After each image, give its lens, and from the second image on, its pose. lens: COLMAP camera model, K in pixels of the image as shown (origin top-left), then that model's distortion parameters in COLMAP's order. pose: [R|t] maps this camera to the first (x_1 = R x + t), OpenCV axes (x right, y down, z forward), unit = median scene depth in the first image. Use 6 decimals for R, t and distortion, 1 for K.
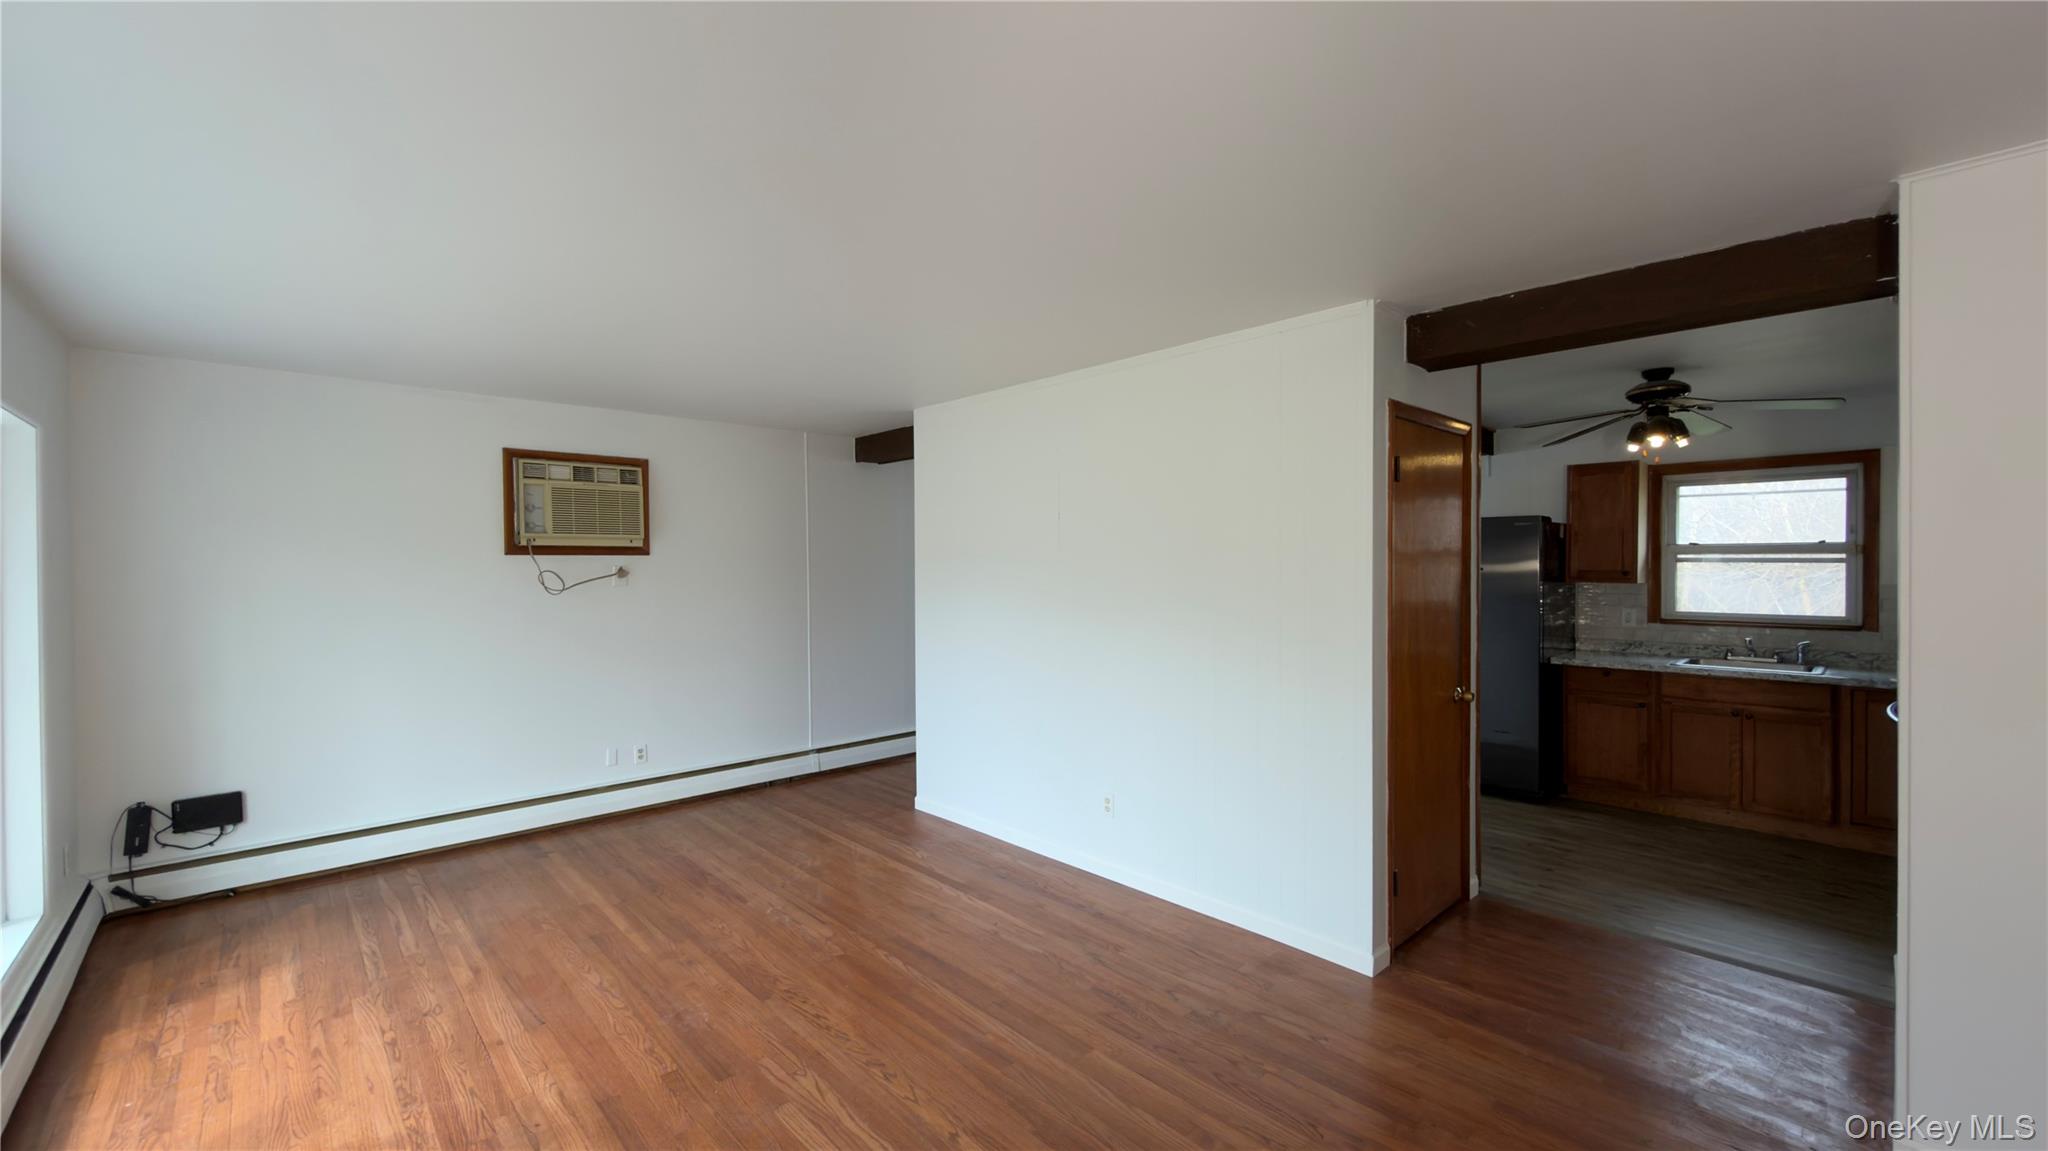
lens RADIAL K [[815.1, 0, 1032.0], [0, 815.1, 573.3], [0, 0, 1]] dist [0.003475, 0.000505]
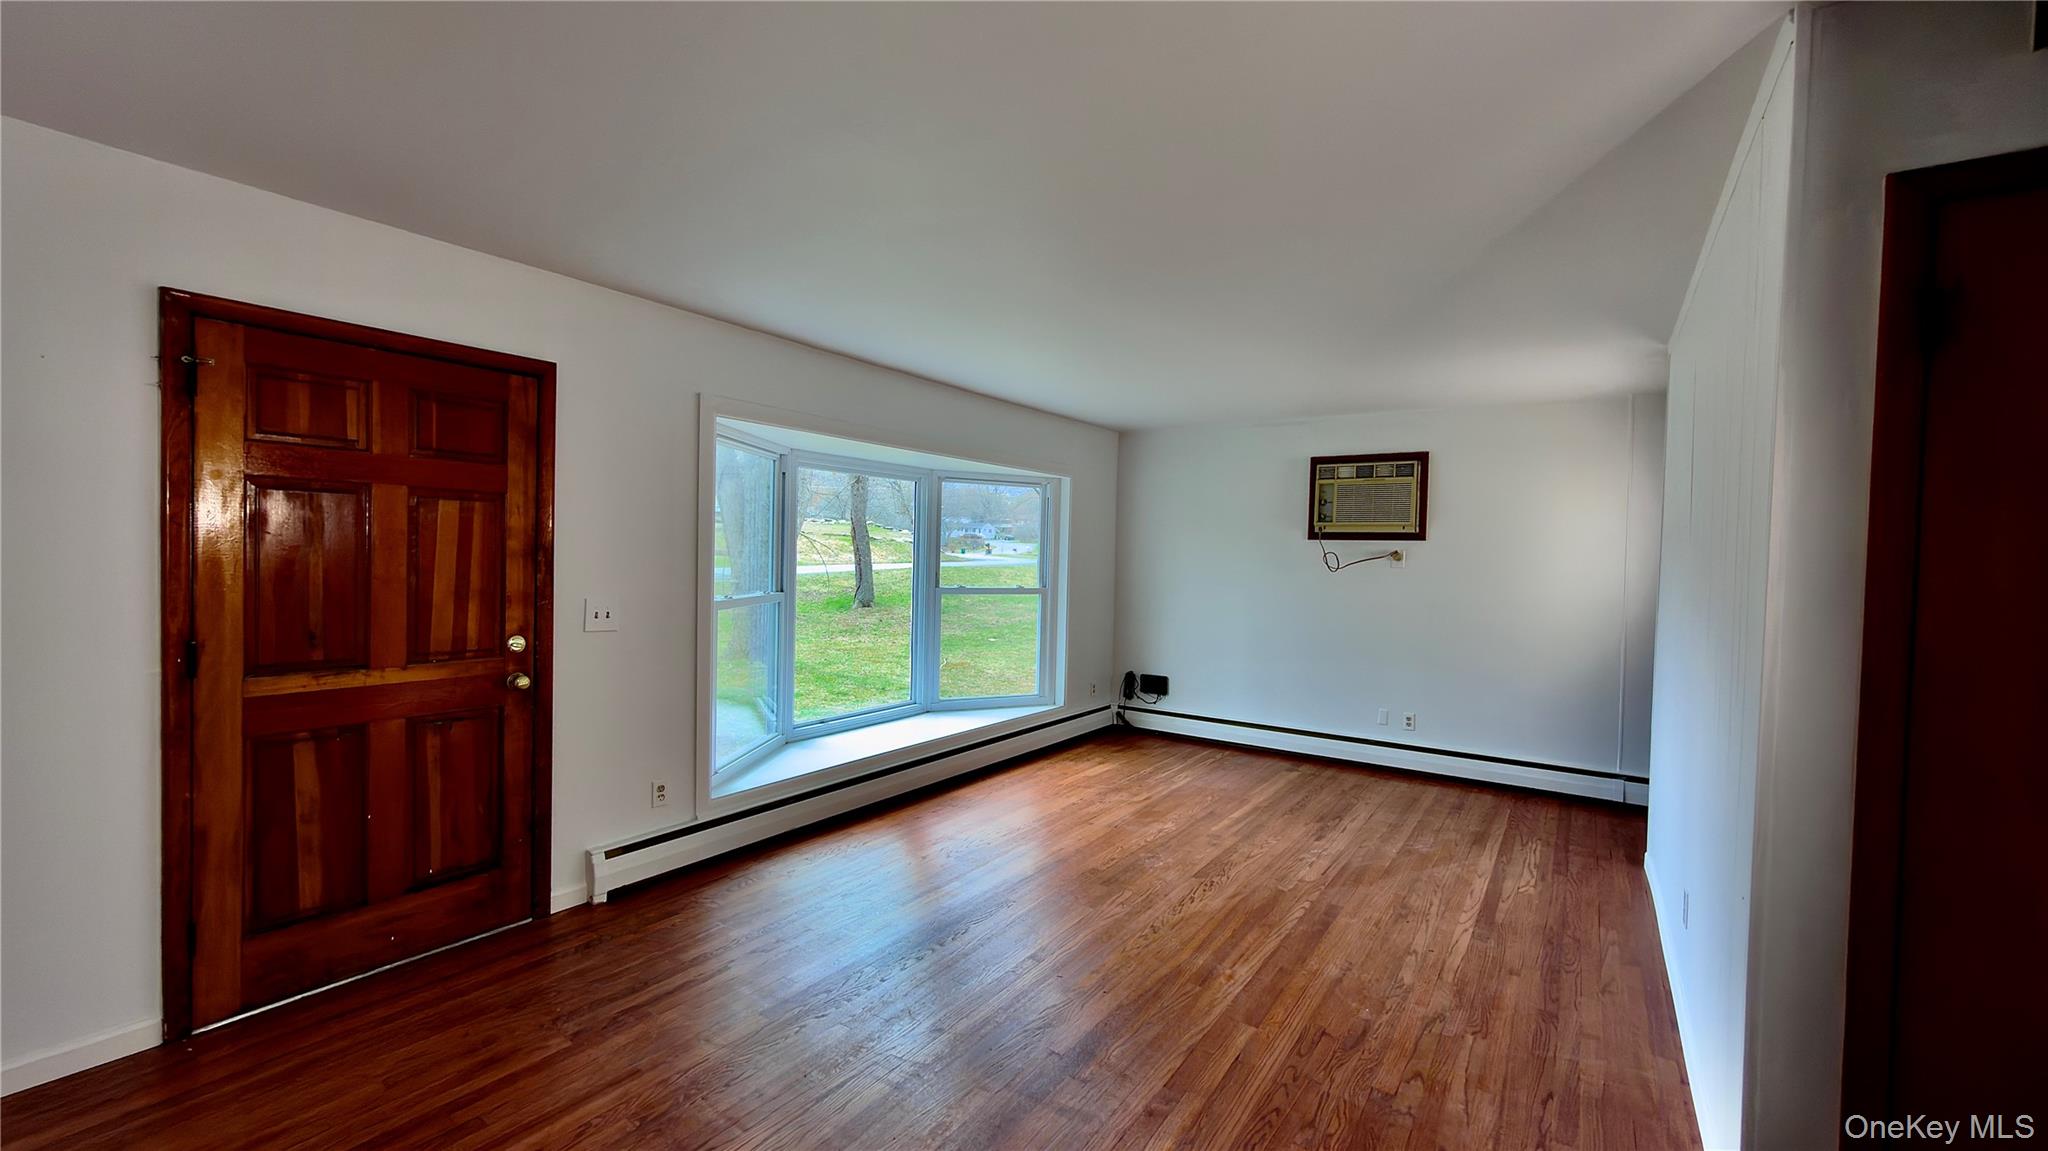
lens RADIAL K [[815.1, 0, 1024.7], [0, 815.1, 575.7], [0, 0, 1]] dist [0.003475, 0.000505]
pose [[0.211358, 0.033697, -0.976828, 0.653255], [-0.037457, 0.998951, 0.026355, 0.021367], [0.976691, 0.031019, 0.212399, 0.351515]]
